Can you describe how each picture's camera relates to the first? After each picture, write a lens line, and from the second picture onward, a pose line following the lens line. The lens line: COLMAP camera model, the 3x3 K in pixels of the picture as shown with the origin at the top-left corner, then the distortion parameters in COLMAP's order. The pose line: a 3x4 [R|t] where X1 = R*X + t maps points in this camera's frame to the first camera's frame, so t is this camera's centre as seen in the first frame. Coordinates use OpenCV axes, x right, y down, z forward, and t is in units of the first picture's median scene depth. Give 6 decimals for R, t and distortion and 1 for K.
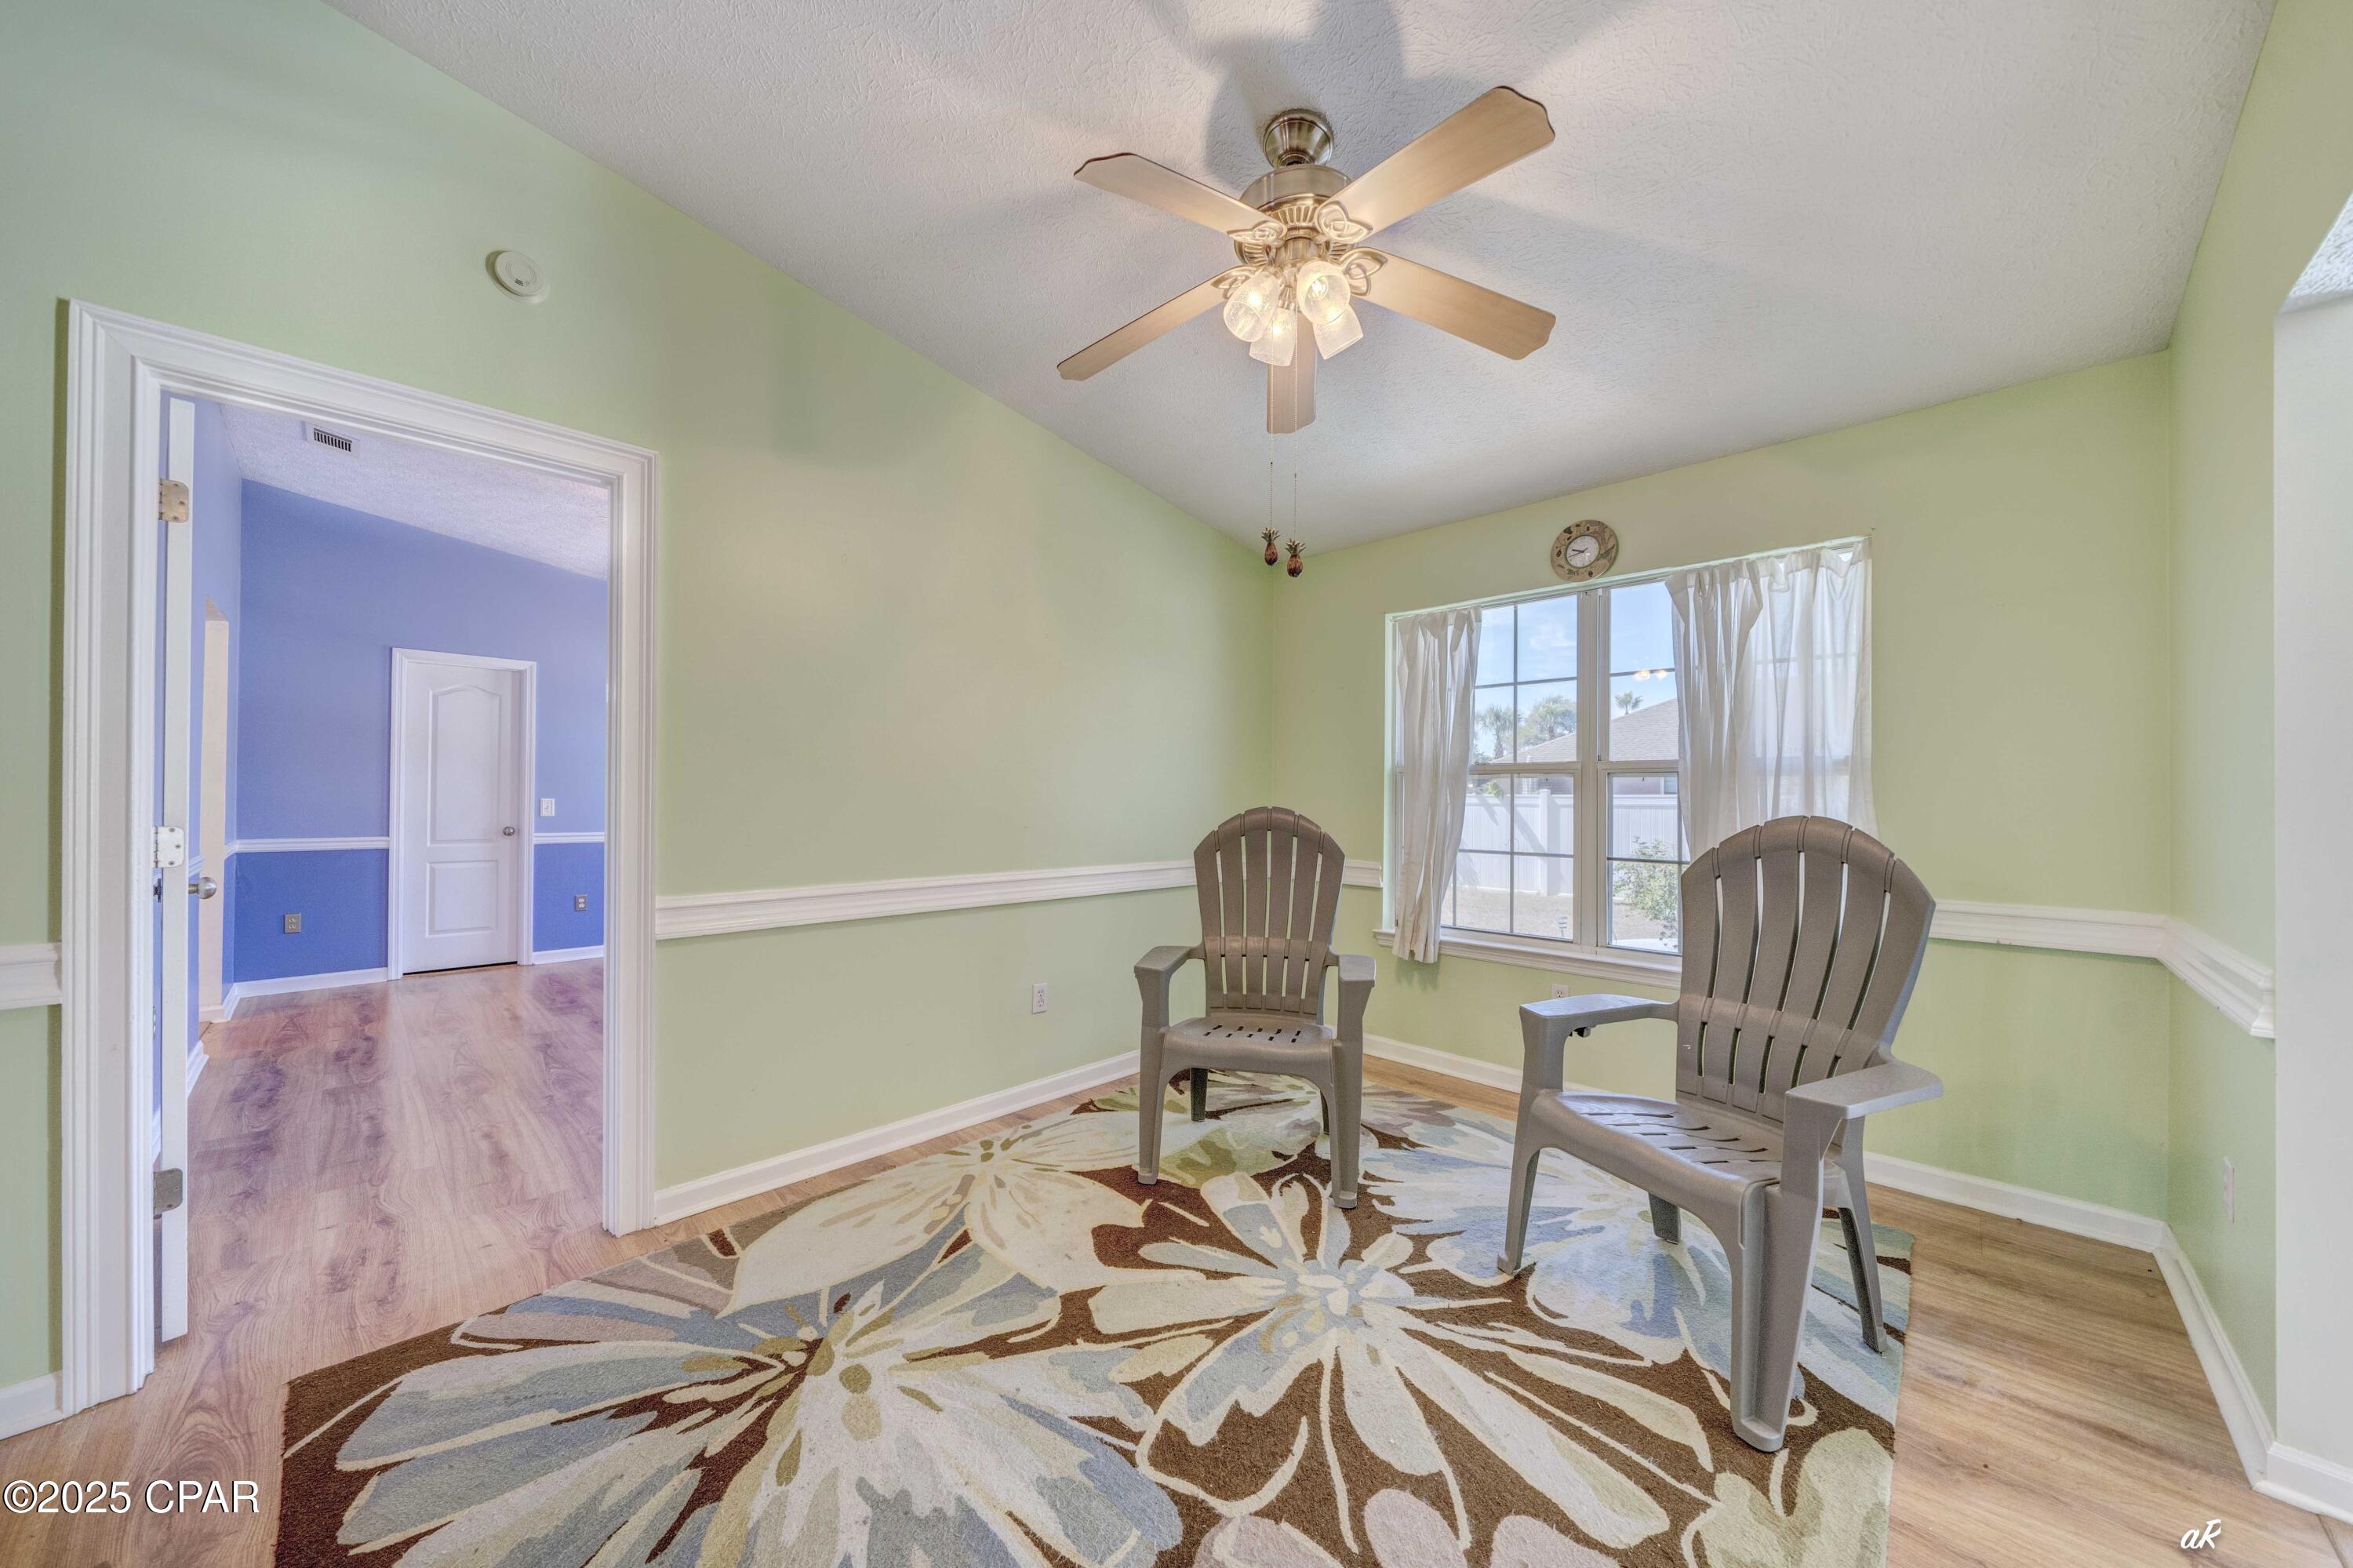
lens RADIAL K [[826.9, 0, 1183.9], [0, 826.9, 793.5], [0, 0, 1]] dist [-0.006724, 0.000086]
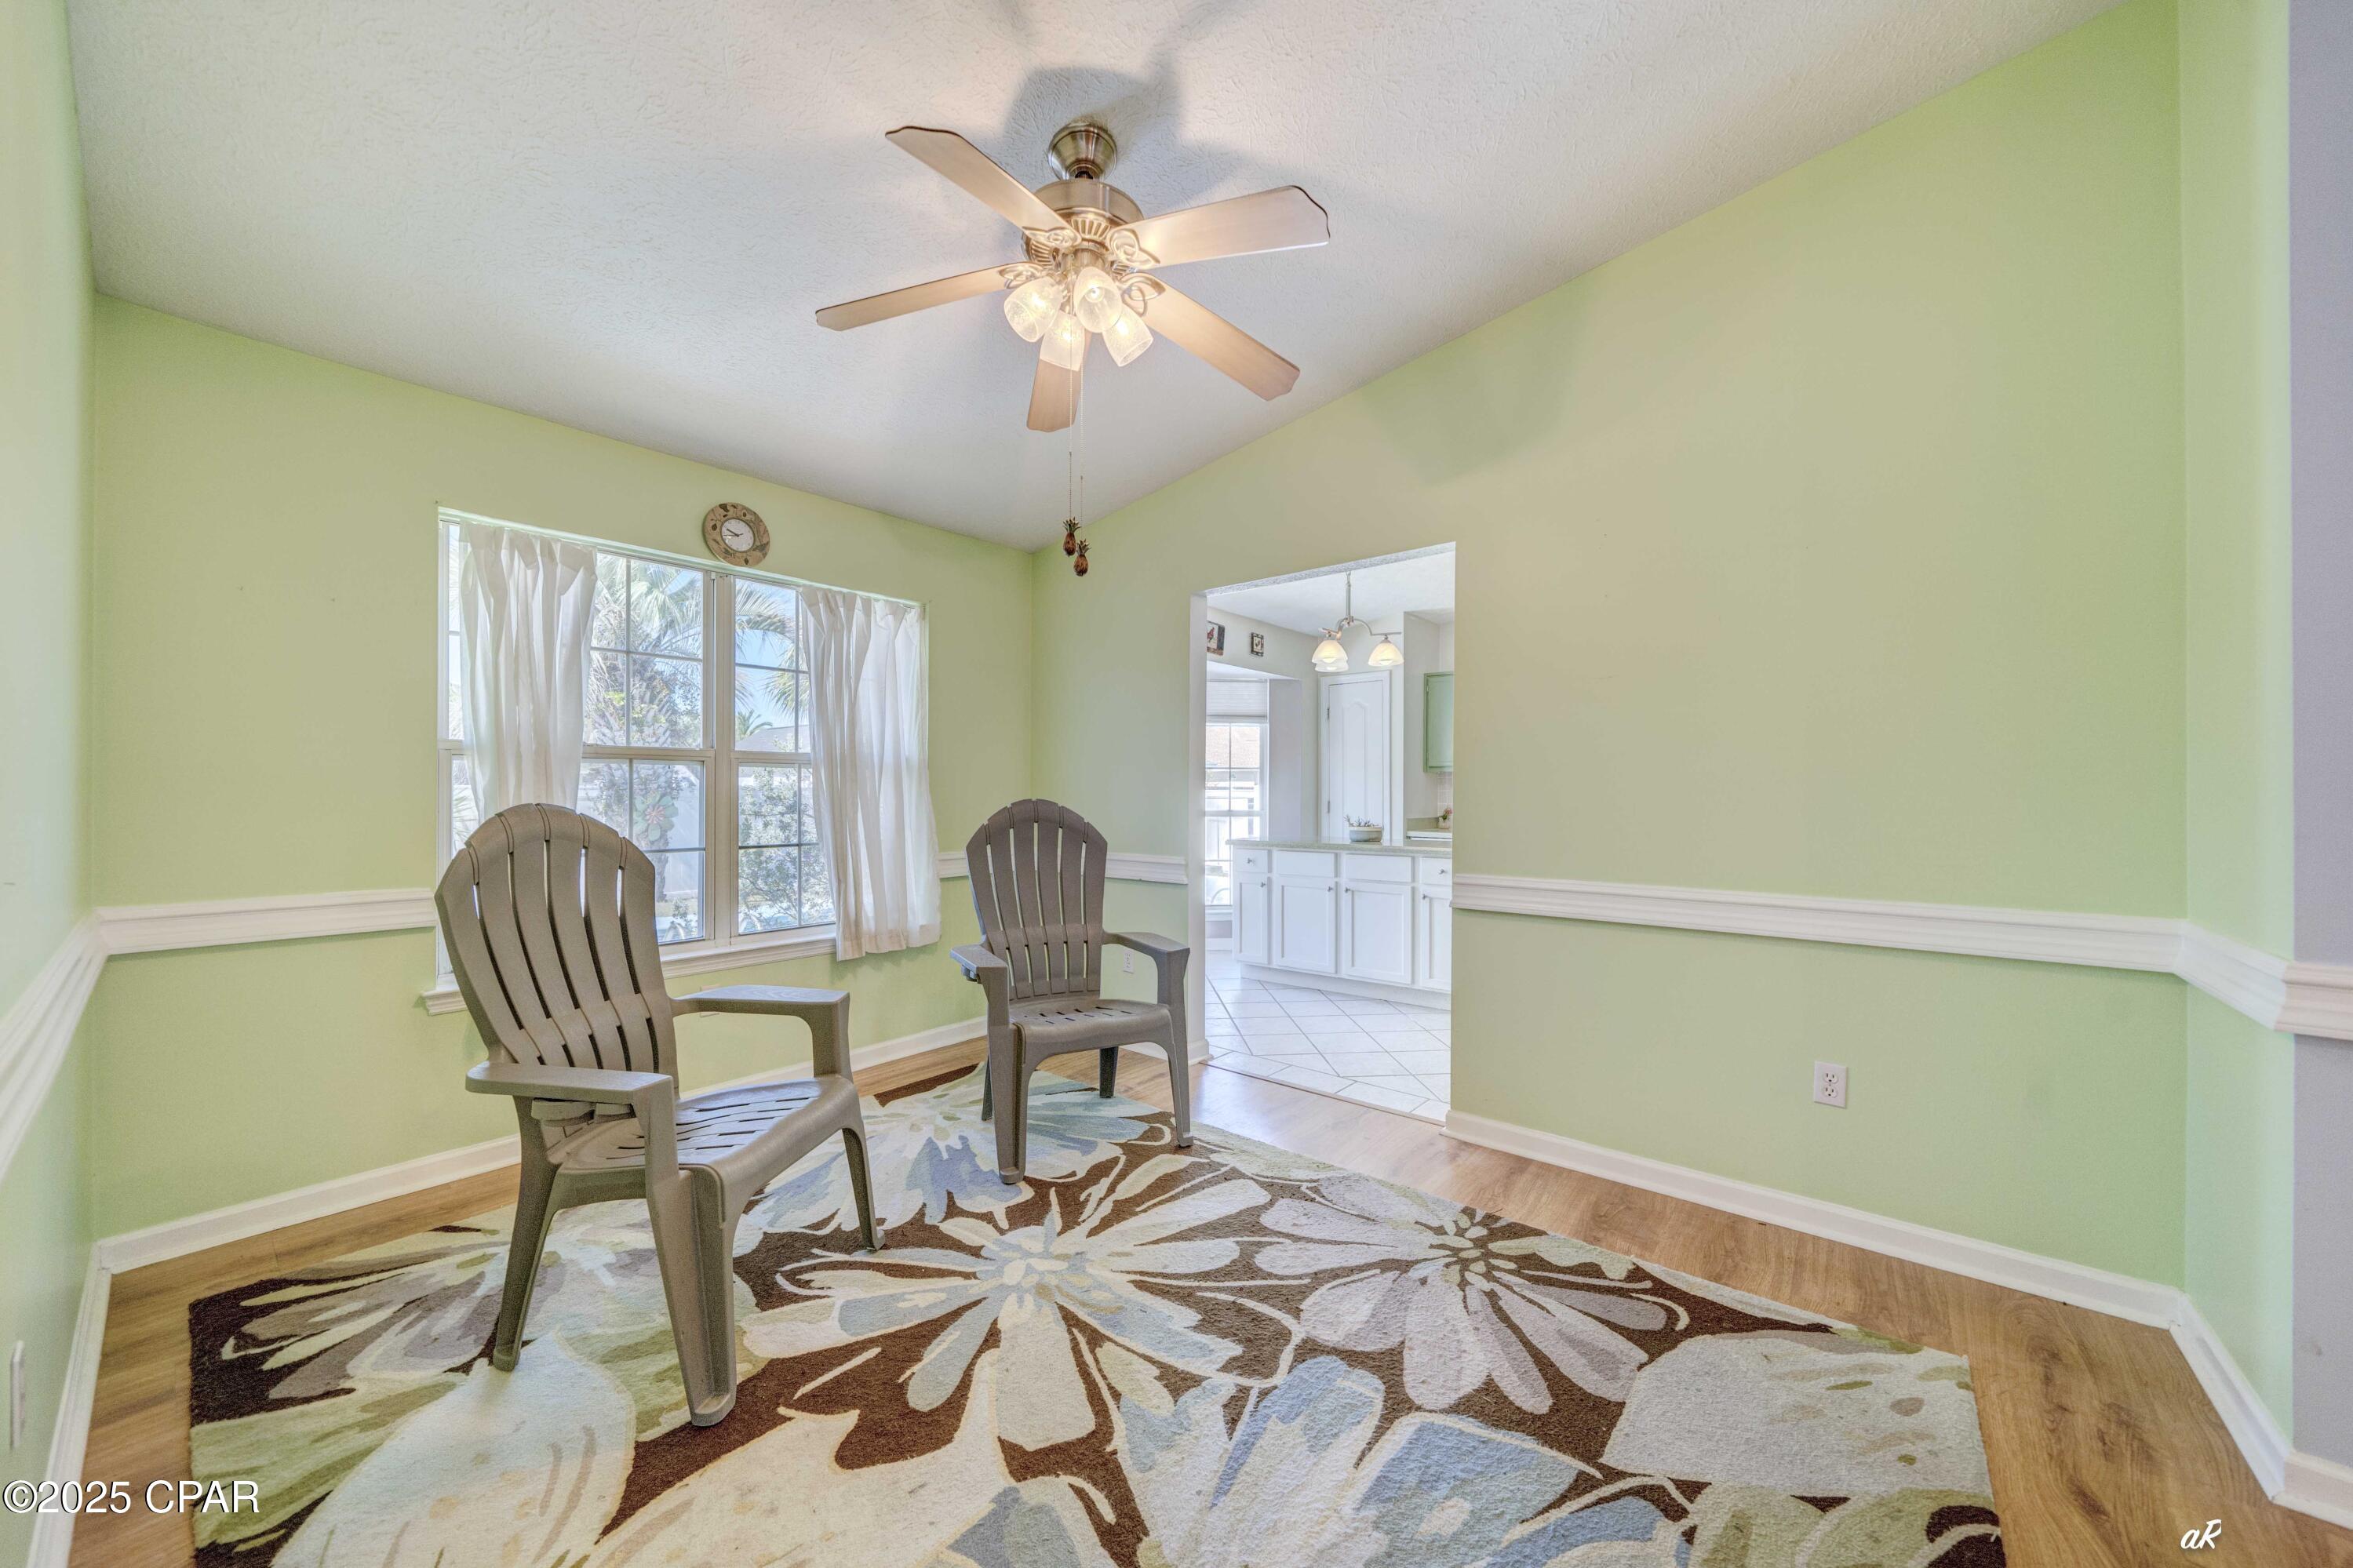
lens RADIAL K [[825.7, 0, 1164.9], [0, 825.7, 791.3], [0, 0, 1]] dist [-0.000961, -0.000147]
pose [[-0.067299, -0.005434, 0.997718, -0.856433], [-0.004705, 0.999976, 0.005129, 0.004877], [-0.997722, -0.004349, -0.067323, 0.907719]]
